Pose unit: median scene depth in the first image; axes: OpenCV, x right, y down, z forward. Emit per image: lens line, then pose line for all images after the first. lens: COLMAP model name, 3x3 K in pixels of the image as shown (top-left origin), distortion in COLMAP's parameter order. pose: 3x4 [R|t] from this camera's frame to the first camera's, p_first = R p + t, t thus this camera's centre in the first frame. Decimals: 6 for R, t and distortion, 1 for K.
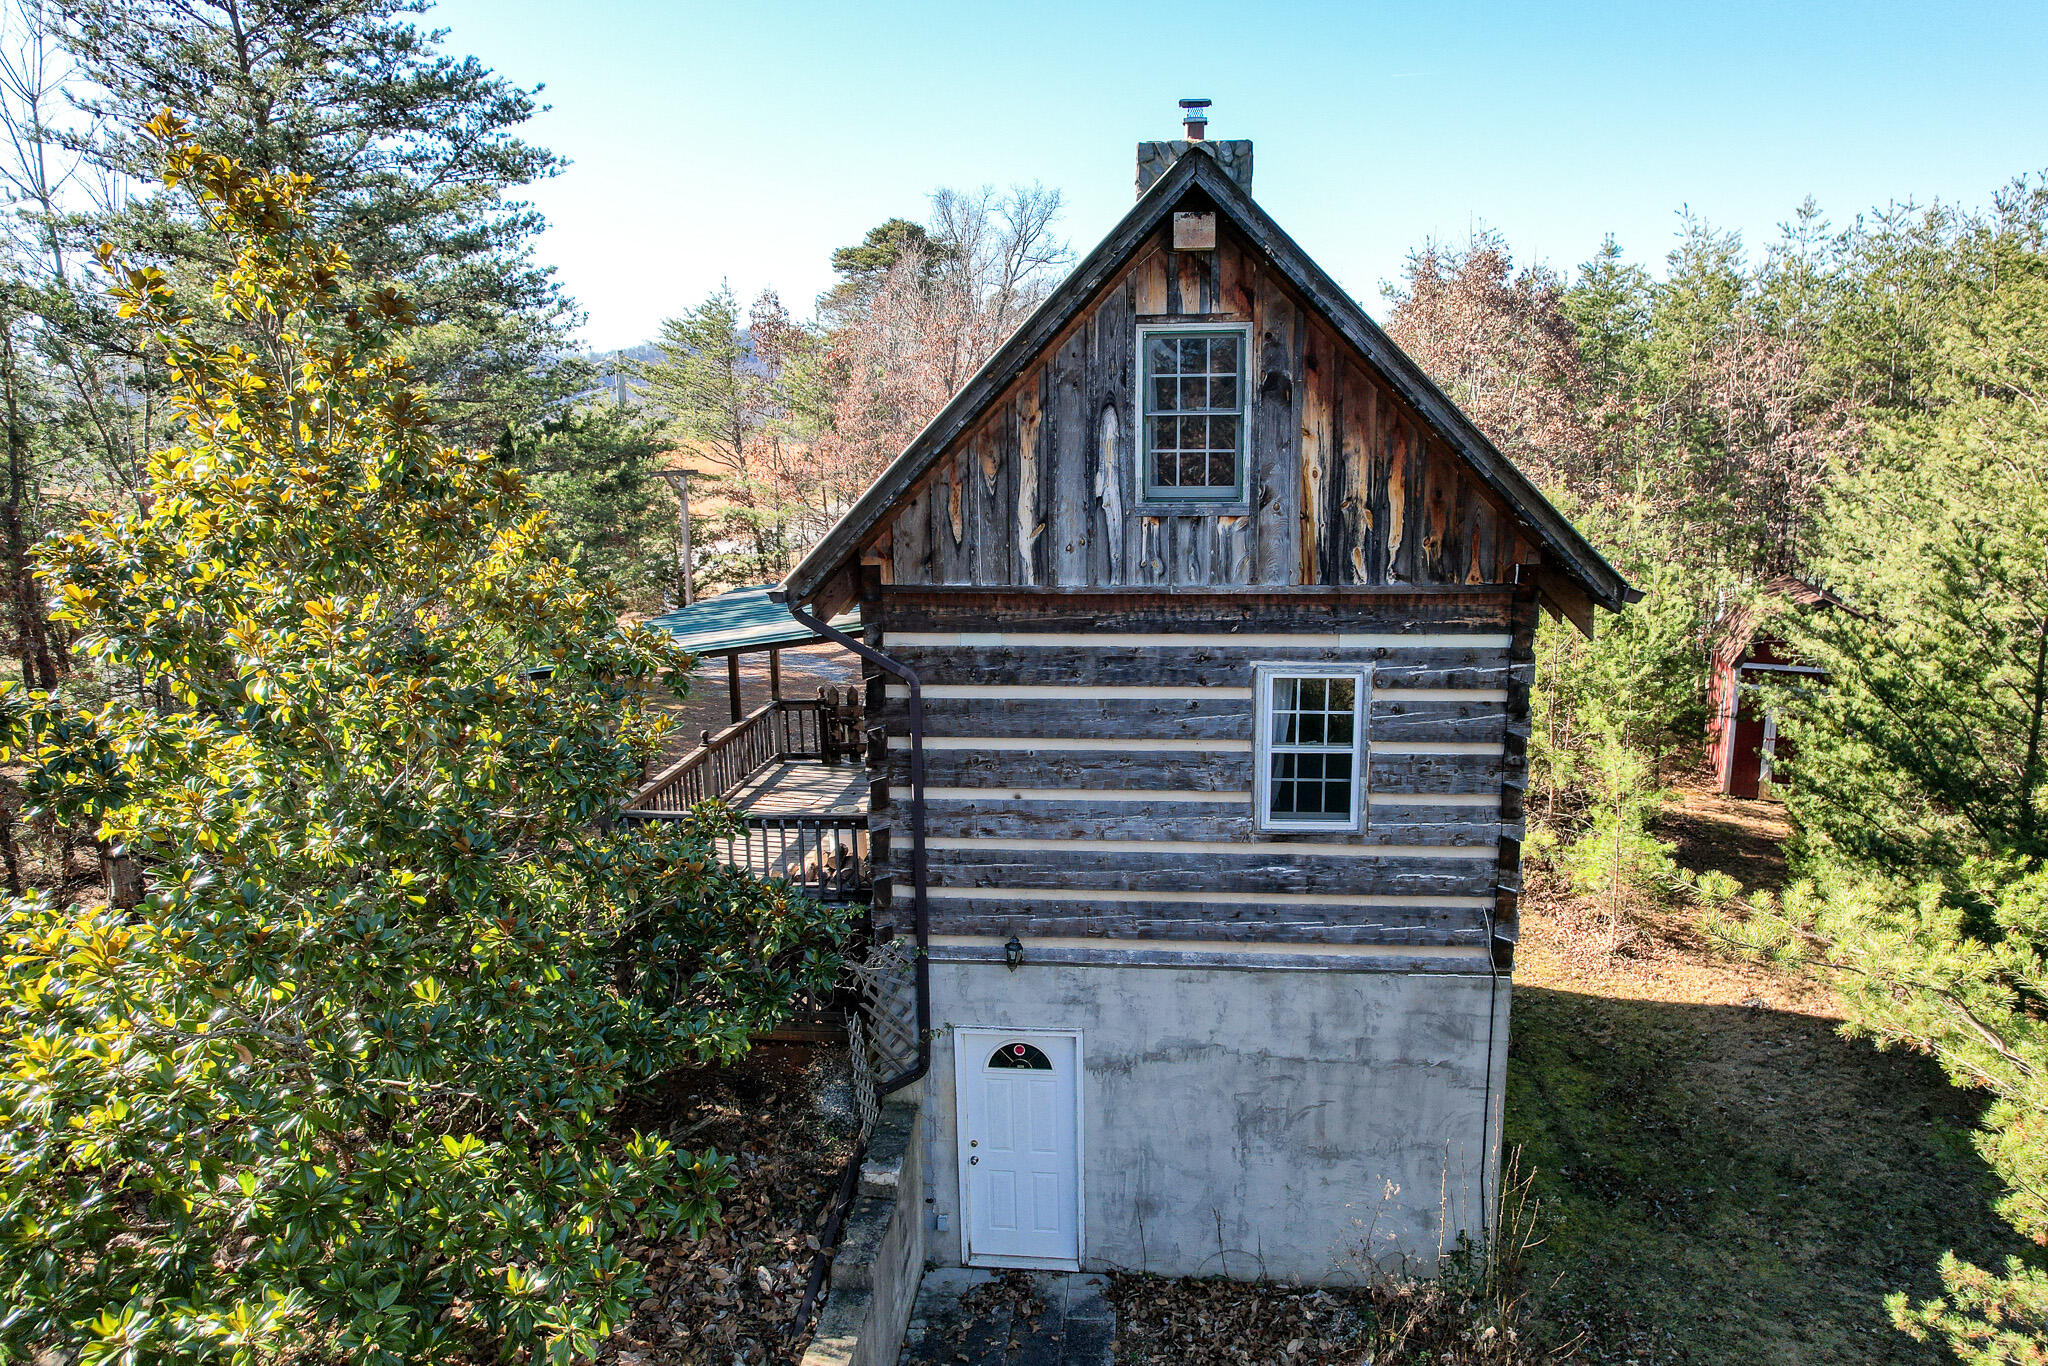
lens RADIAL K [[1383.3, 0, 1033.7], [0, 1383.3, 691.5], [0, 0, 1]] dist [-0.075170, 0.076188]
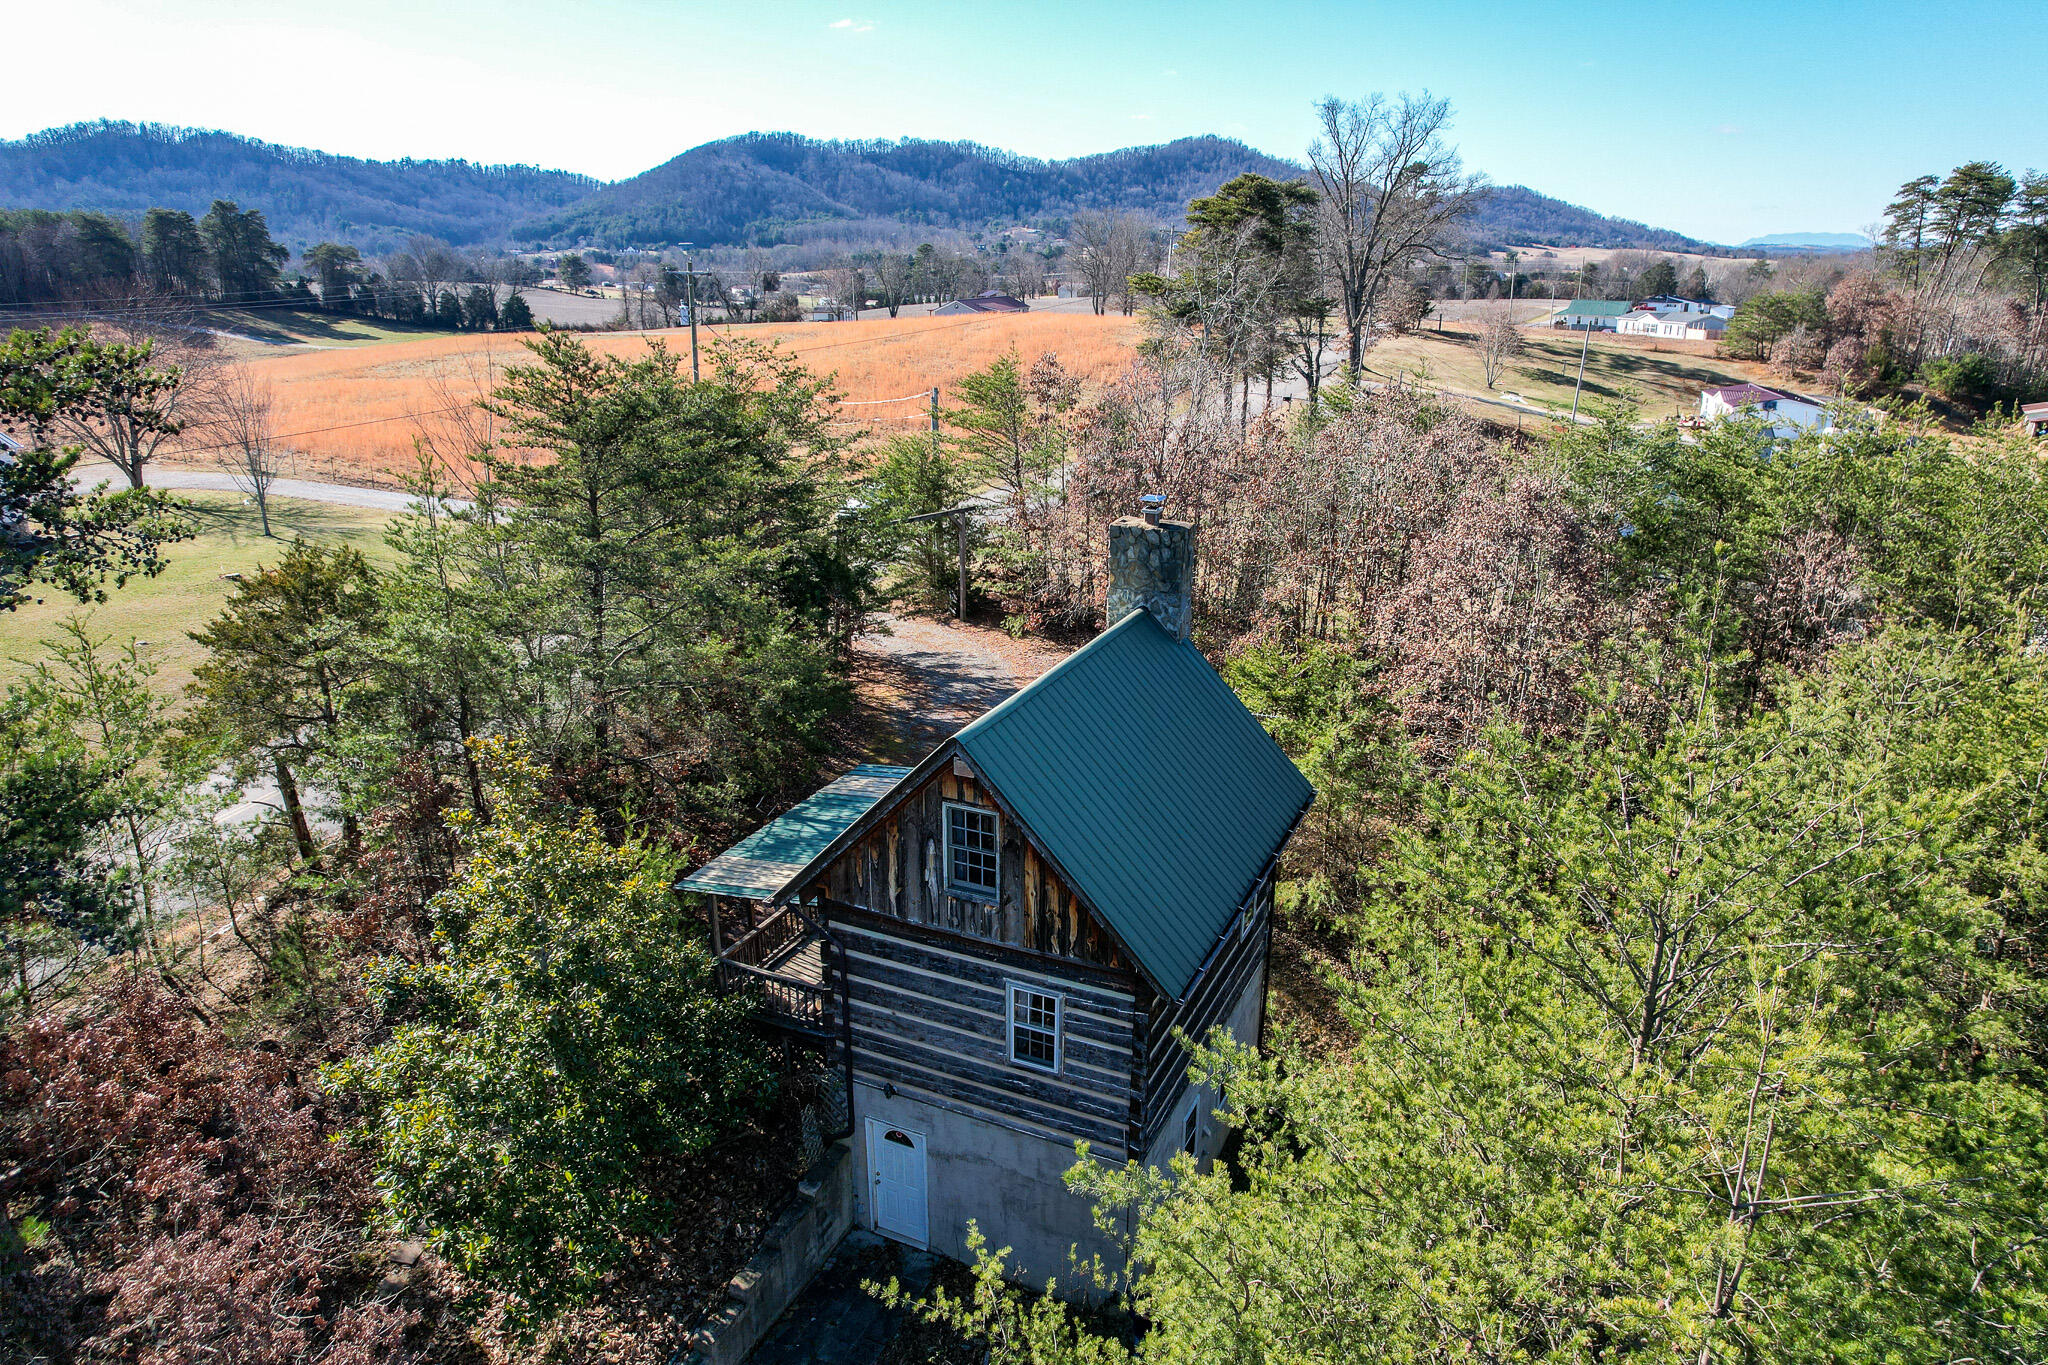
lens RADIAL K [[1308.0, 0, 1032.3], [0, 1308.0, 686.4], [0, 0, 1]] dist [-0.067884, 0.063891]
pose [[0.950614, 0.120736, -0.285930, 0.630501], [-0.080886, 0.985774, 0.147331, -0.647136], [0.299651, -0.116927, 0.946857, -0.556244]]
